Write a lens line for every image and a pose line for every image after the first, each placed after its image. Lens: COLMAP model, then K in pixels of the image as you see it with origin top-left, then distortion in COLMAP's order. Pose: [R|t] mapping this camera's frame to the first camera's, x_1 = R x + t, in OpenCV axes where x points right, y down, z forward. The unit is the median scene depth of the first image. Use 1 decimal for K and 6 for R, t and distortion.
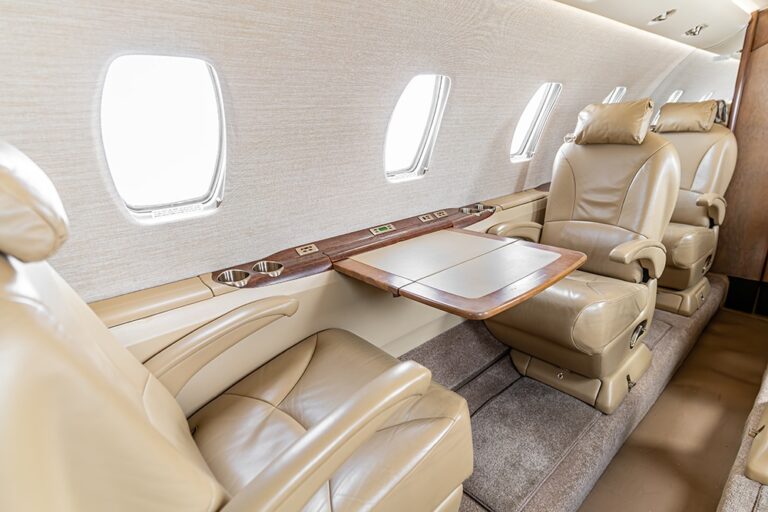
lens RADIAL K [[400.7, 0, 386.8], [0, 400.7, 252.8], [0, 0, 1]] dist [0.007498, -0.000681]
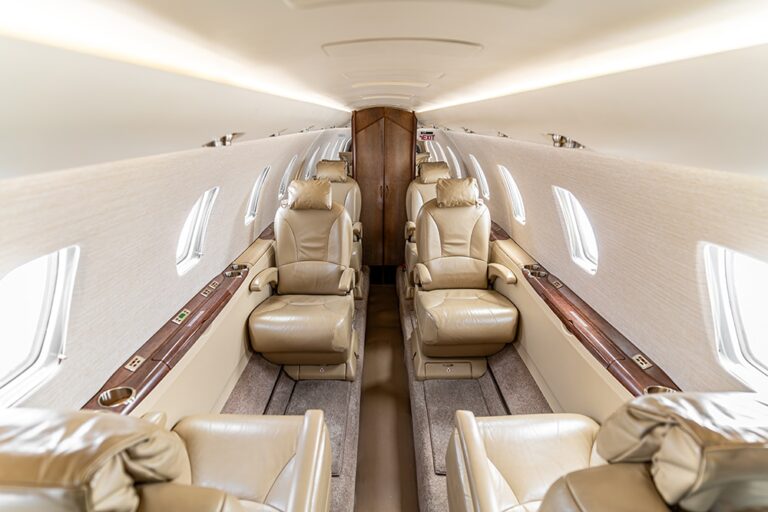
lens RADIAL K [[374.5, 0, 385.8], [0, 374.5, 254.1], [0, 0, 1]] dist [0.000179, 0.002873]
pose [[0.657575, -0.199178, 0.726583, -0.315158], [0.183569, 0.977712, 0.101885, -0.199704], [-0.730683, 0.066381, 0.679482, -0.140133]]
